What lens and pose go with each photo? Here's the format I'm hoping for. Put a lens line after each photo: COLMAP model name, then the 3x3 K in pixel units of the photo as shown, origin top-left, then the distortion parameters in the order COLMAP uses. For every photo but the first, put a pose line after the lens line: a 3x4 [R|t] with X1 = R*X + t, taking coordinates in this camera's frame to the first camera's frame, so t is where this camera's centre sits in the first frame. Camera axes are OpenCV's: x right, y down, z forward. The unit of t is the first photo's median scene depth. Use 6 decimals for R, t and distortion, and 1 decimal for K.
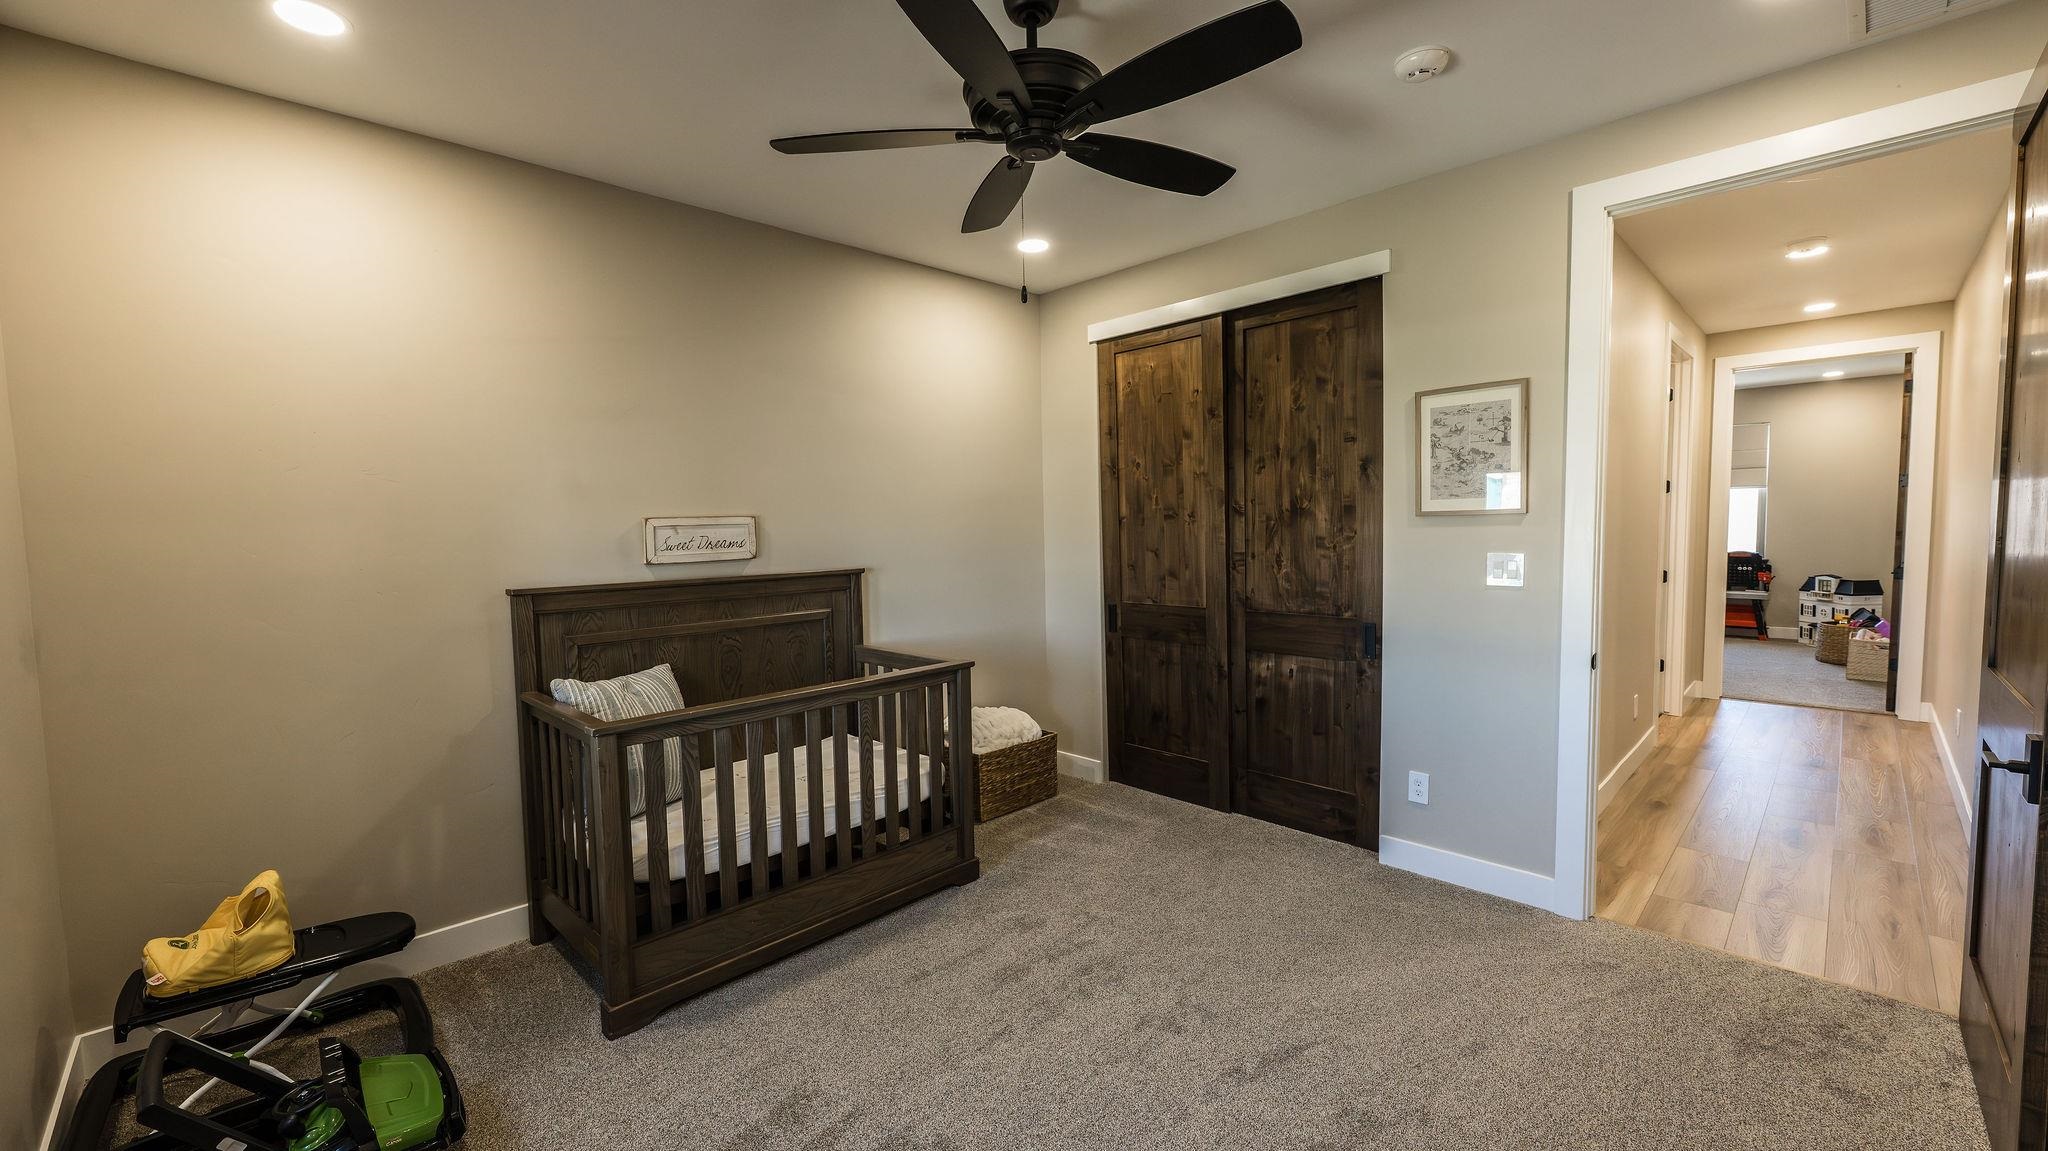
lens RADIAL K [[808.6, 0, 1019.7], [0, 808.6, 573.2], [0, 0, 1]] dist [-0.004965, 0.000133]
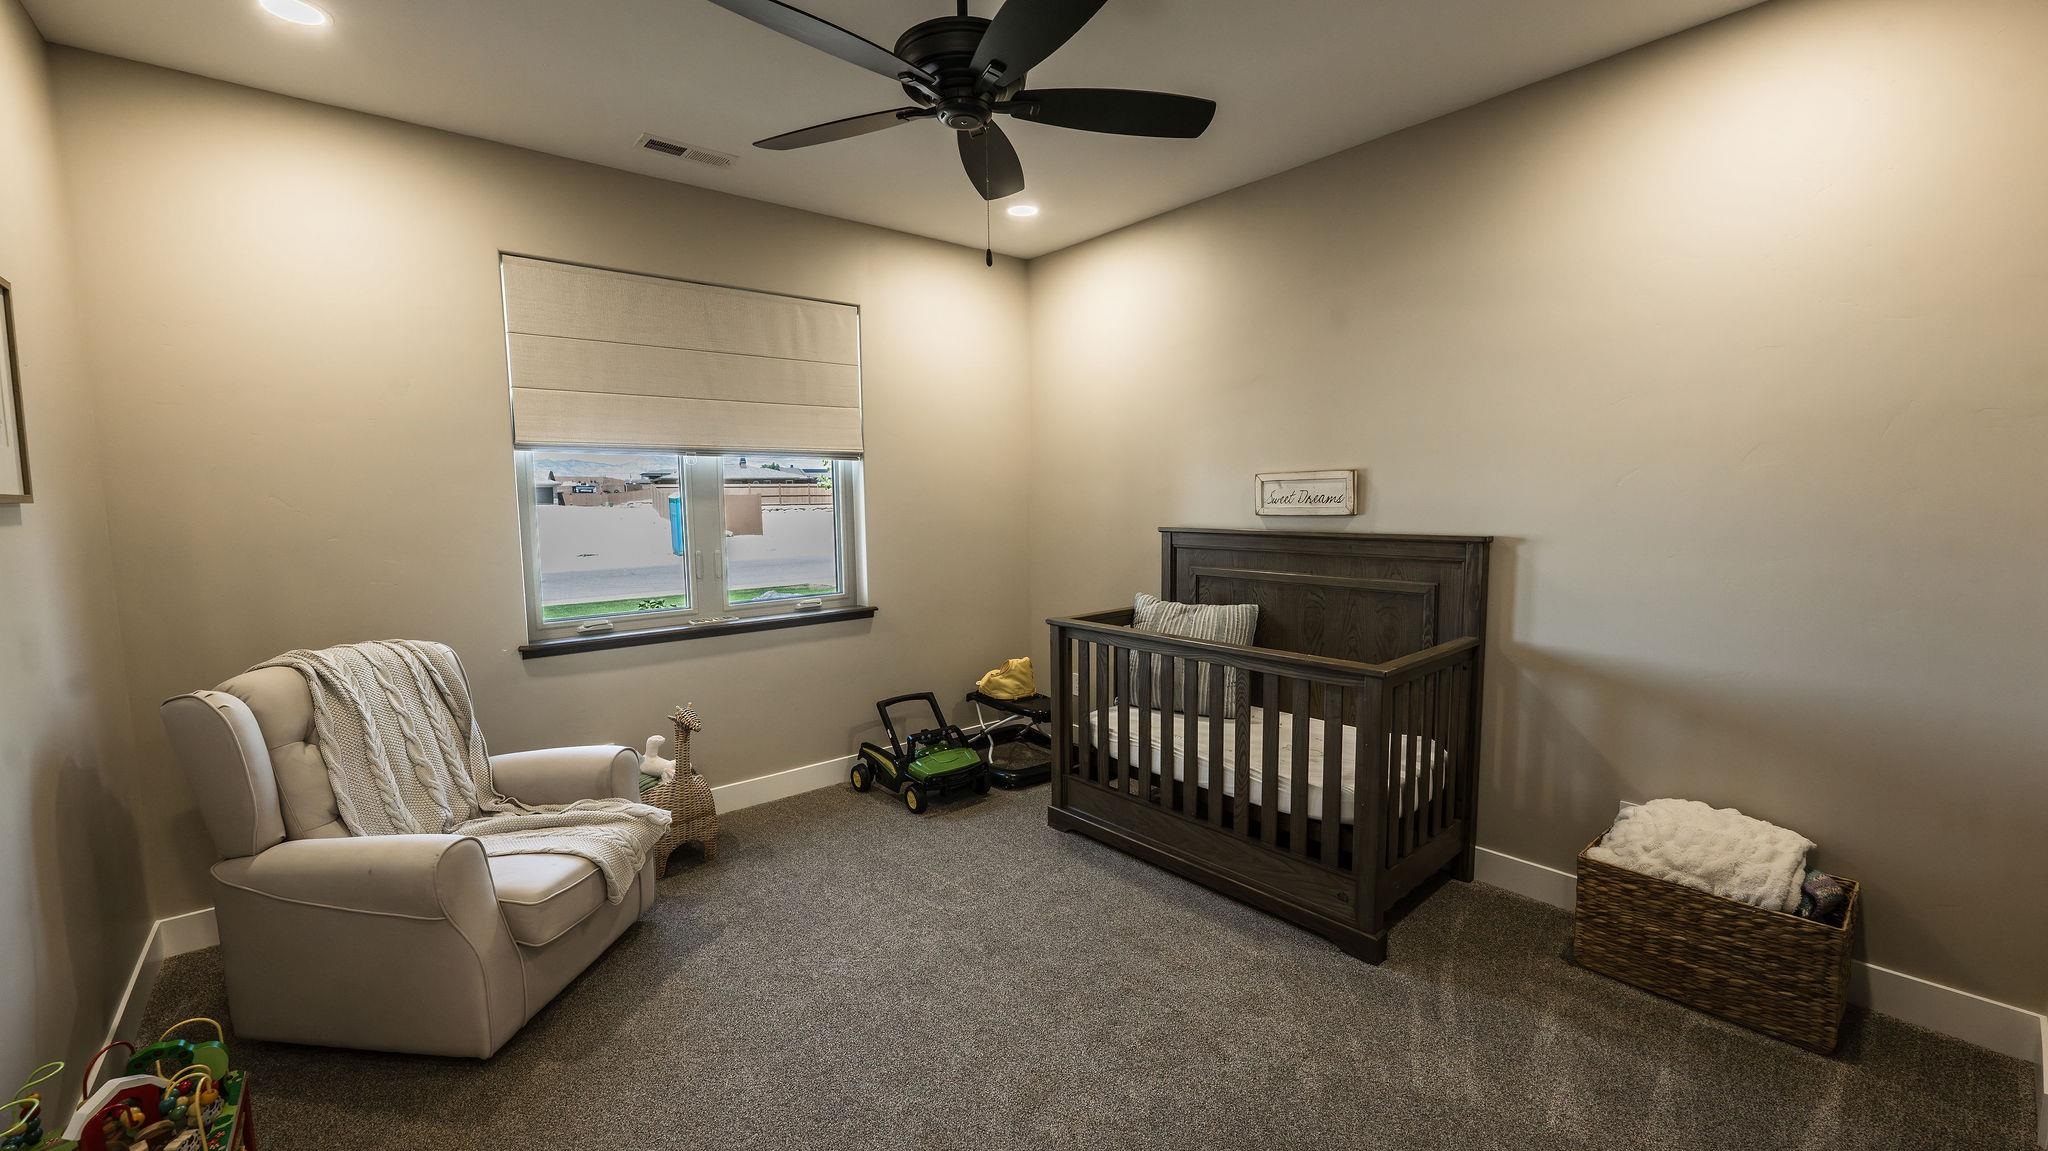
lens RADIAL K [[808.6, 0, 1019.7], [0, 808.6, 573.2], [0, 0, 1]] dist [-0.004965, 0.000133]
pose [[-0.071092, 0.119424, -0.990295, 0.678594], [-0.044920, 0.991416, 0.122784, -0.053024], [0.996458, 0.053213, -0.065117, 0.732975]]
